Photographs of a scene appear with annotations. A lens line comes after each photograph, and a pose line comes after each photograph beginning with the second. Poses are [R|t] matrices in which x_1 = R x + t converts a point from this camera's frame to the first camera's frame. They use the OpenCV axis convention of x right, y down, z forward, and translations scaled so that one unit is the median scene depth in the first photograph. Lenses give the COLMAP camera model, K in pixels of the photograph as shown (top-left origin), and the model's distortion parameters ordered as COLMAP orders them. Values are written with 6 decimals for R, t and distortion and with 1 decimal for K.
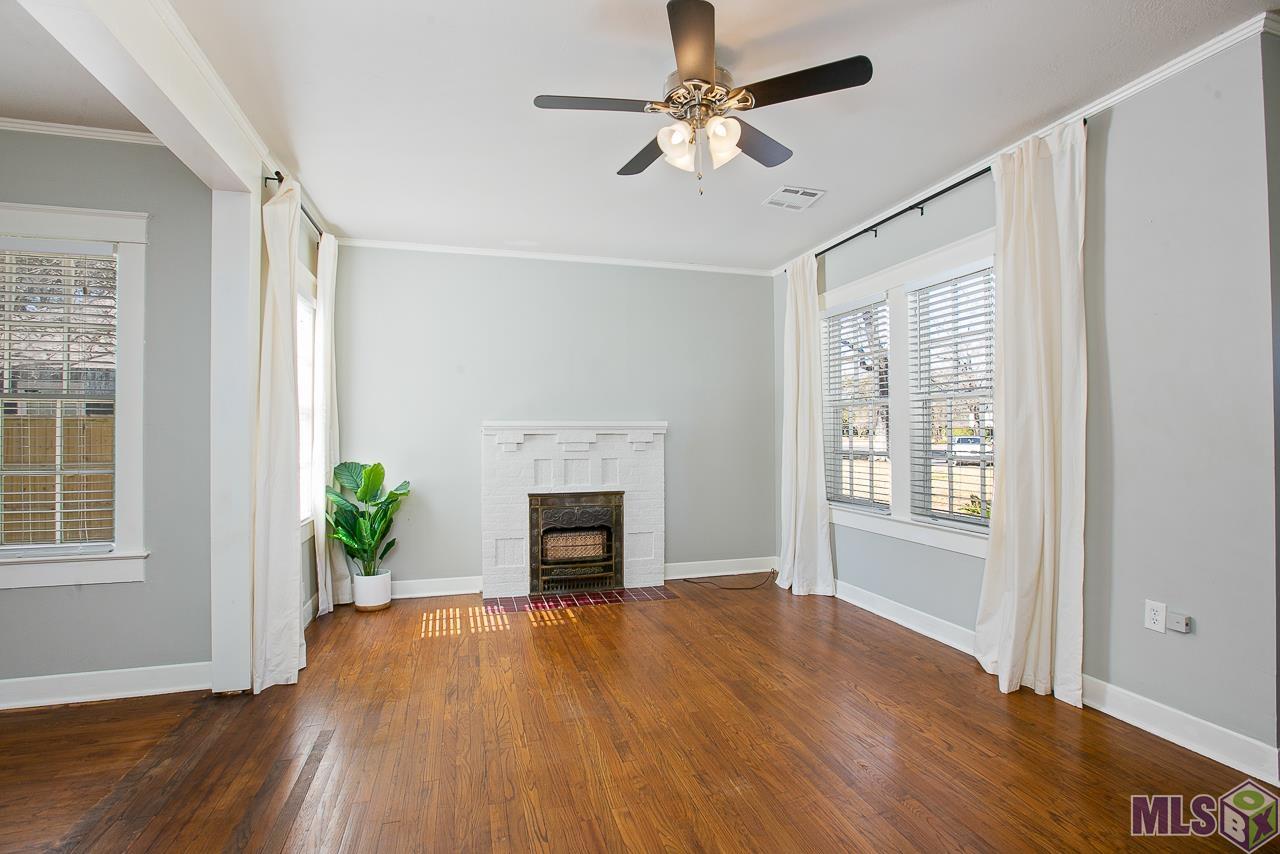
lens RADIAL K [[610.4, 0, 633.4], [0, 610.4, 431.6], [0, 0, 1]] dist [-0.048853, 0.014840]
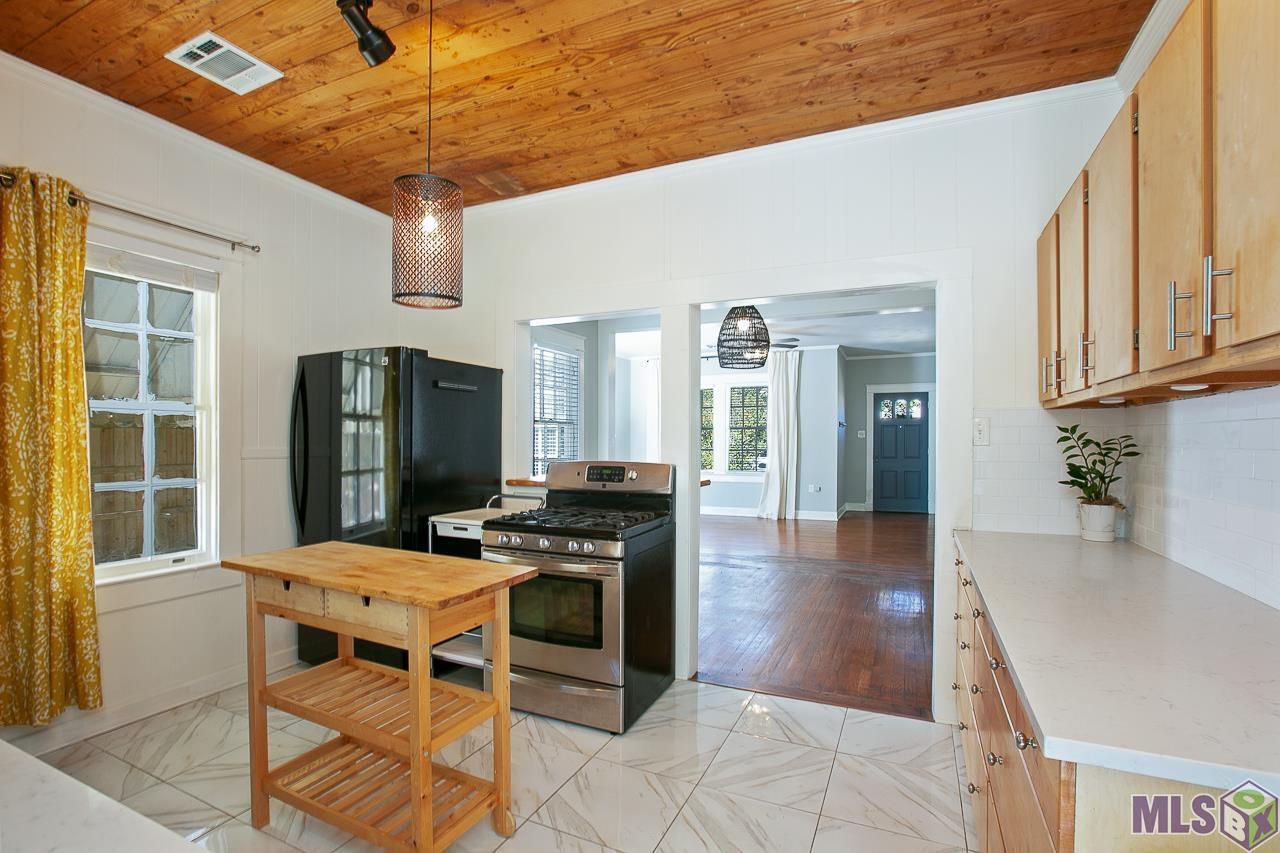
lens RADIAL K [[568.1, 0, 657.2], [0, 568.1, 441.9], [0, 0, 1]] dist [-0.040730, 0.019643]
pose [[0.661611, -0.004425, 0.749834, -1.310892], [0.001886, 0.999989, 0.004237, -0.000290], [-0.749845, -0.001389, 0.661612, -0.341946]]
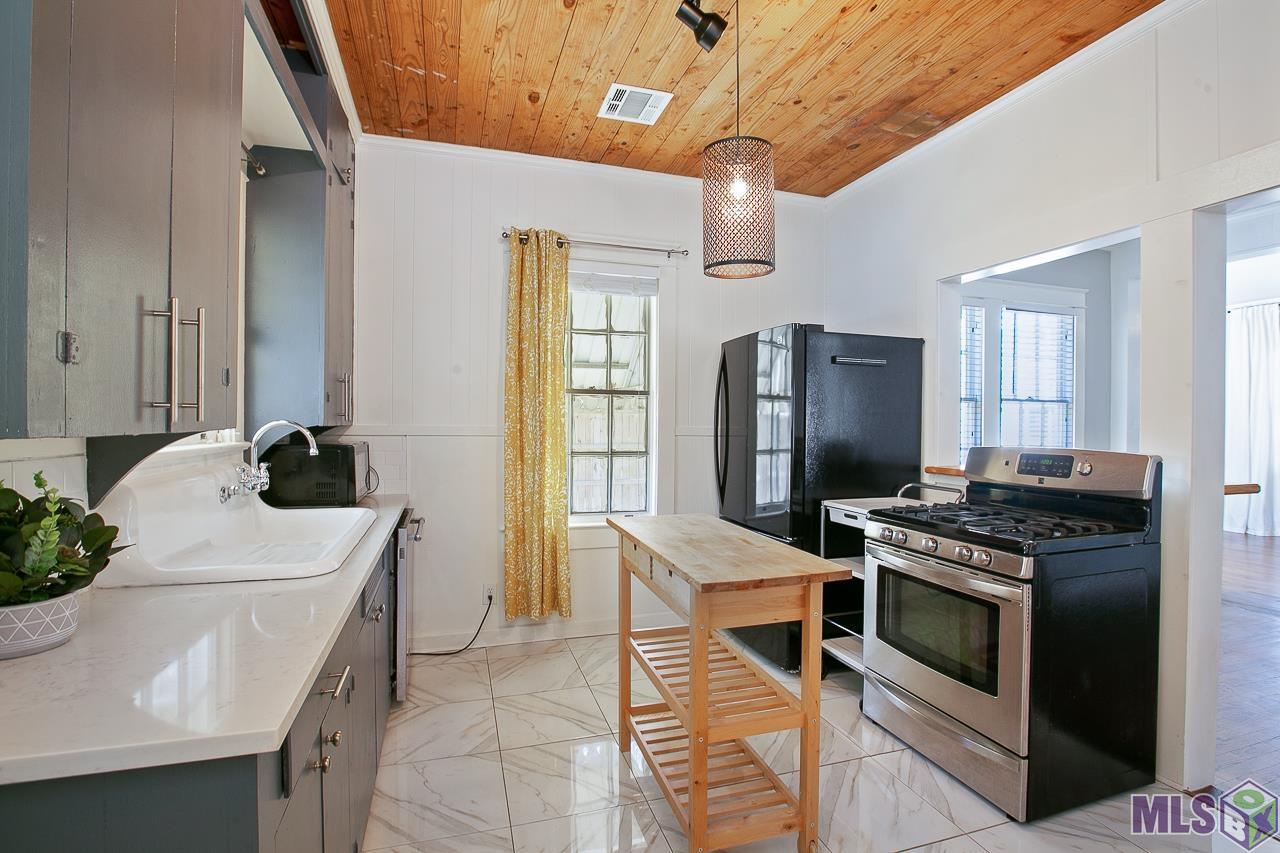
lens RADIAL K [[596.5, 0, 652.9], [0, 596.5, 421.9], [0, 0, 1]] dist [-0.046565, 0.025643]
pose [[0.998863, 0.002581, 0.047604, -1.220227], [-0.002478, 0.999994, -0.002206, 0.004134], [-0.047609, 0.002086, 0.998864, -0.351938]]
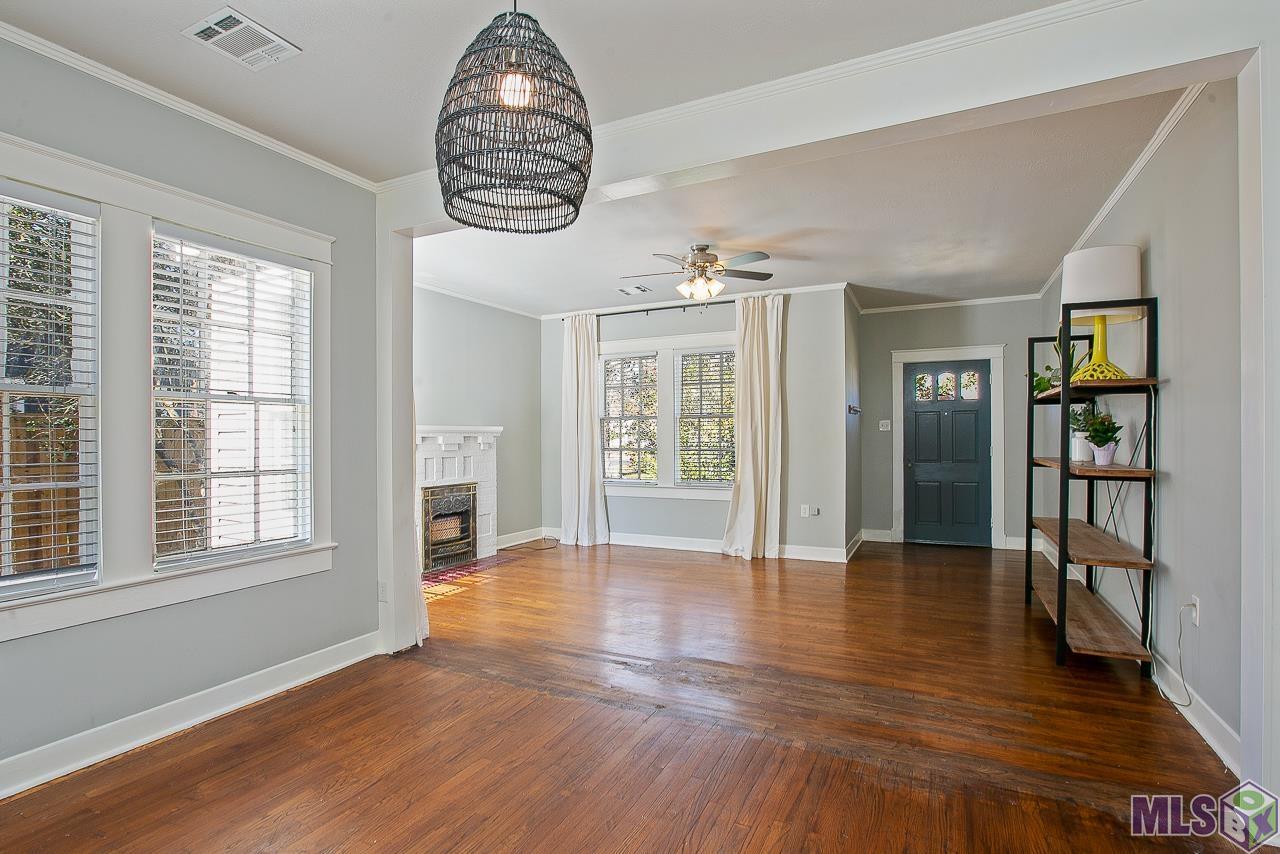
lens RADIAL K [[610.4, 0, 633.4], [0, 610.4, 431.6], [0, 0, 1]] dist [-0.048853, 0.014840]
pose [[0.698782, 0.001091, 0.715334, -0.721575], [0.004270, 0.999975, -0.005697, 0.002025], [-0.715322, 0.007035, 0.698759, -0.115697]]
